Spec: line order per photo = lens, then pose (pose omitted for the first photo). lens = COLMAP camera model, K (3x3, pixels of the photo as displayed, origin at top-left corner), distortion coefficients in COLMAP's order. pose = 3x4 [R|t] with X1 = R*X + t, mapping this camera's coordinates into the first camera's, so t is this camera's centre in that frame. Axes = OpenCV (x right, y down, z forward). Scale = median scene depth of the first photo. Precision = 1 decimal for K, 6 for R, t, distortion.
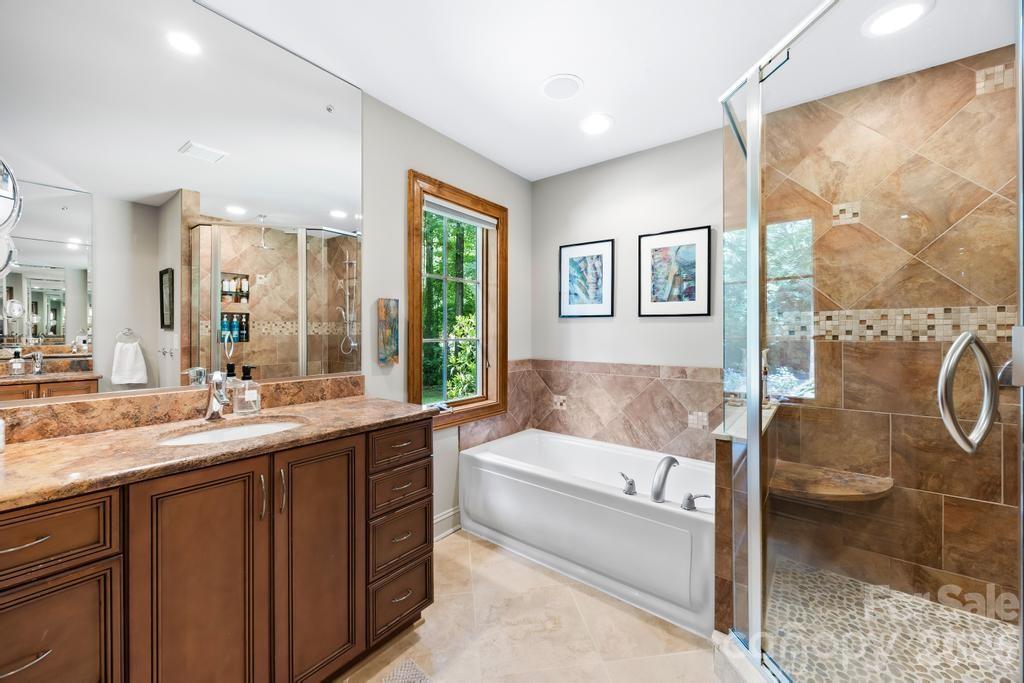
lens RADIAL K [[399.0, 0, 508.5], [0, 399.0, 330.7], [0, 0, 1]] dist [-0.001705, -0.000619]
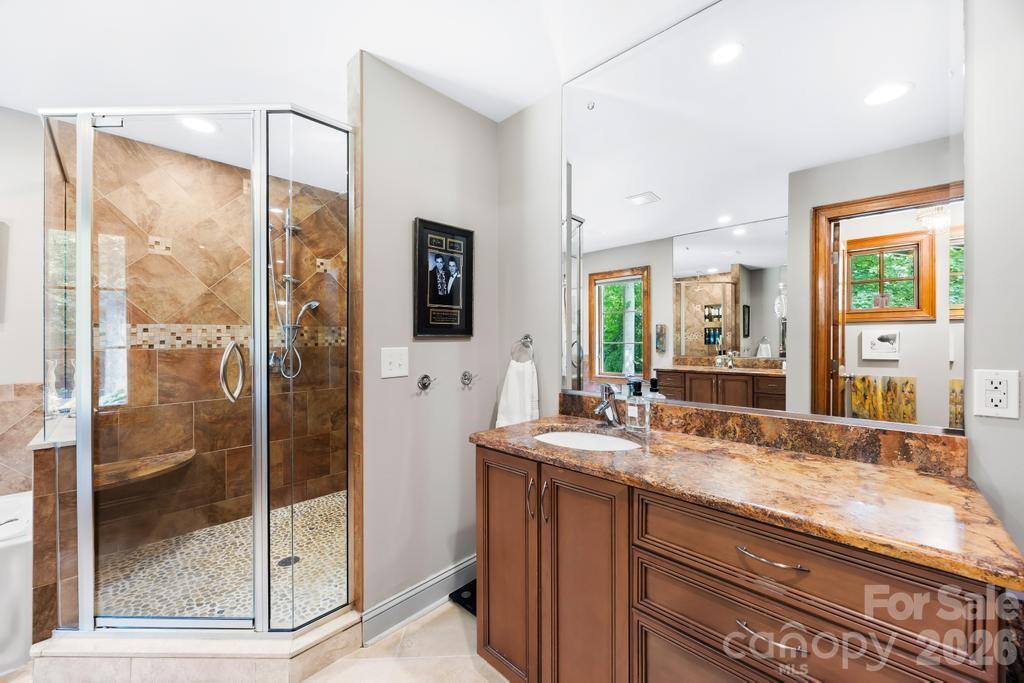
lens RADIAL K [[399.0, 0, 509.6], [0, 399.0, 338.3], [0, 0, 1]] dist [-0.001705, -0.000619]
pose [[0.128868, 0.003265, 0.991656, -0.244699], [0.003707, 0.999986, -0.003774, 0.000967], [-0.991655, 0.004162, 0.128854, -0.239875]]
